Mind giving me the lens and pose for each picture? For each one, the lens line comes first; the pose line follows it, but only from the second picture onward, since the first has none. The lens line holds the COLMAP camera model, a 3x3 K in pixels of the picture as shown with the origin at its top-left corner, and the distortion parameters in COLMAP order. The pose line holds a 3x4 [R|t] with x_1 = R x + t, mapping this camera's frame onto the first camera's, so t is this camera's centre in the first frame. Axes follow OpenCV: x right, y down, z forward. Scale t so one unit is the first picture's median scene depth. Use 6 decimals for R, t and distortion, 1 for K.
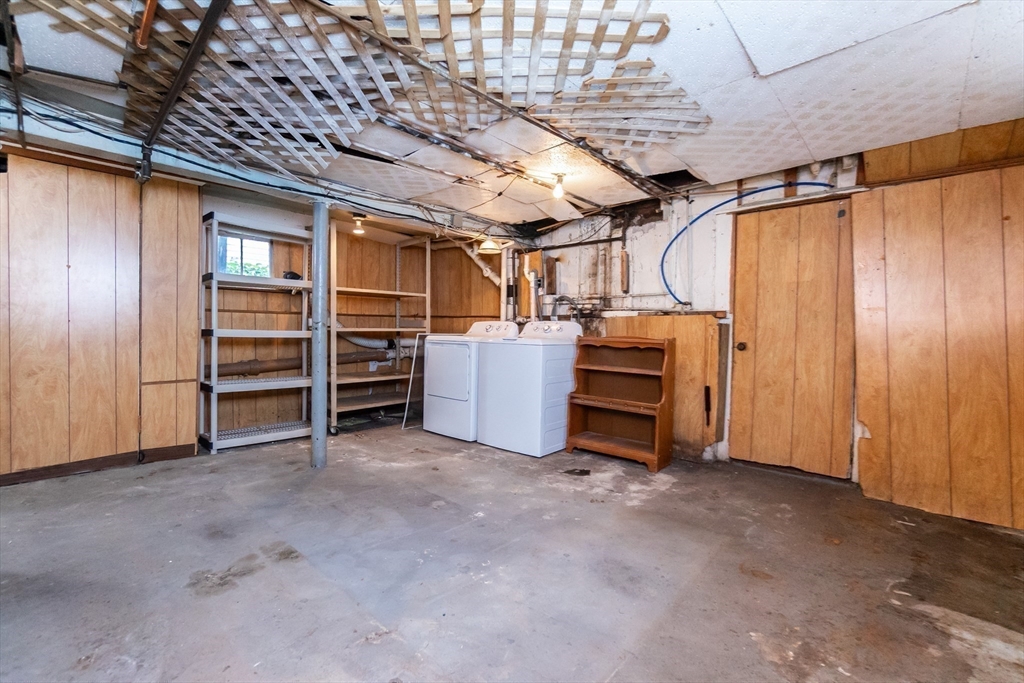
lens RADIAL K [[442.7, 0, 512.8], [0, 442.7, 335.5], [0, 0, 1]] dist [-0.005811, -0.000111]
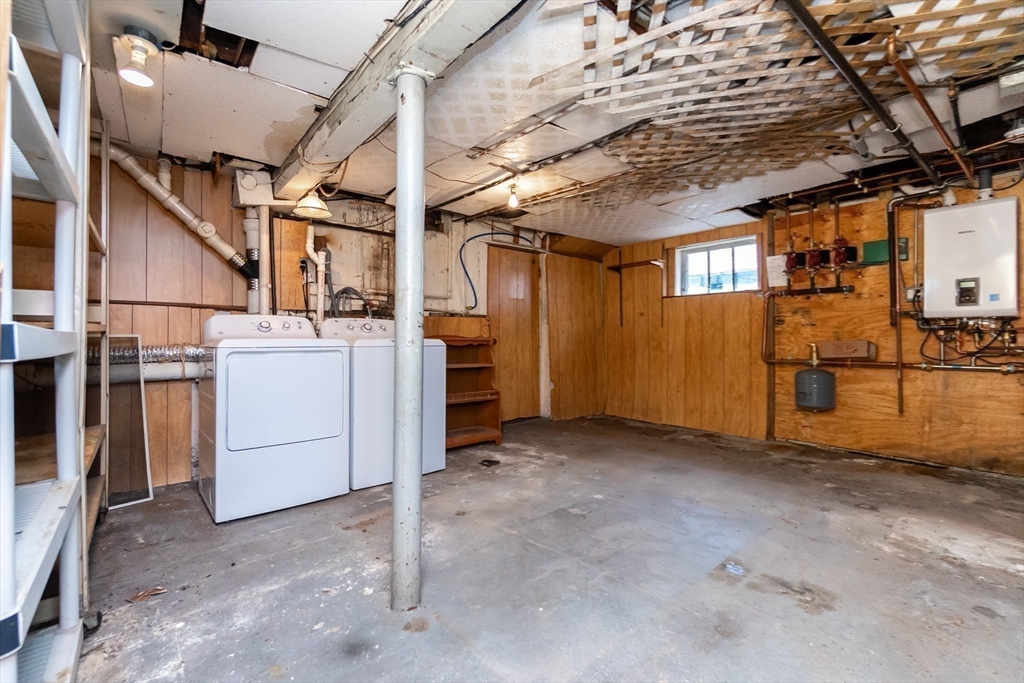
lens RADIAL K [[442.7, 0, 516.5], [0, 442.7, 333.2], [0, 0, 1]] dist [-0.005811, -0.000111]
pose [[0.119450, -0.007865, 0.992809, -0.915977], [0.011068, 0.999917, 0.006590, -0.010220], [-0.992778, 0.010202, 0.119527, 0.817822]]
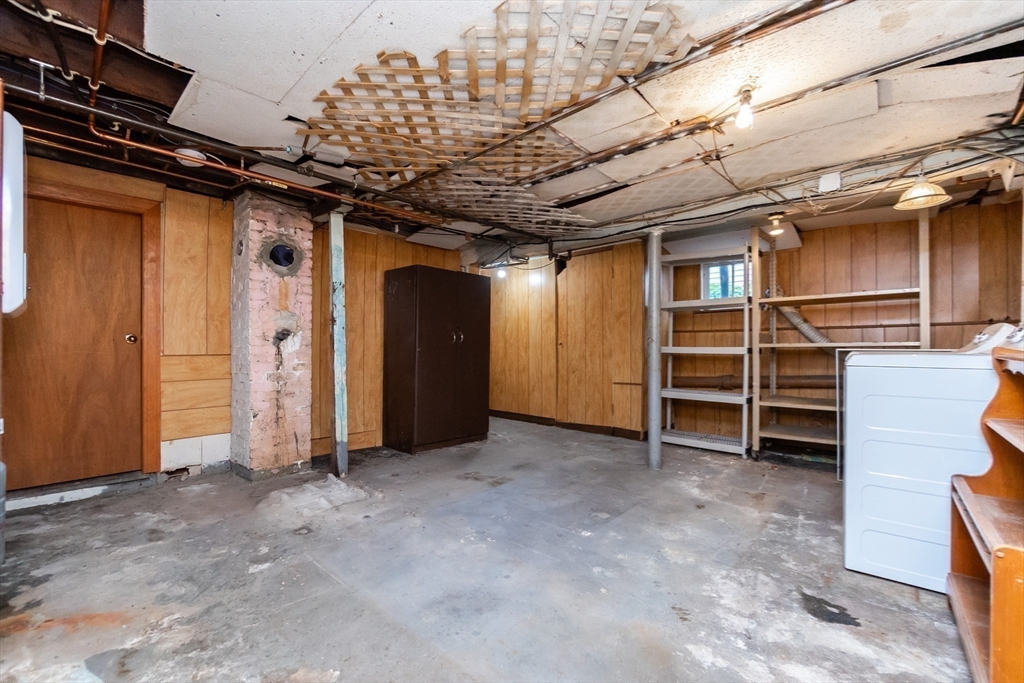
lens RADIAL K [[442.7, 0, 506.0], [0, 442.7, 345.3], [0, 0, 1]] dist [-0.005811, -0.000111]
pose [[-0.009993, -0.020474, -0.999740, 0.685429], [-0.011162, 0.999730, -0.020362, 0.013566], [0.999888, 0.010956, -0.010219, 0.637527]]
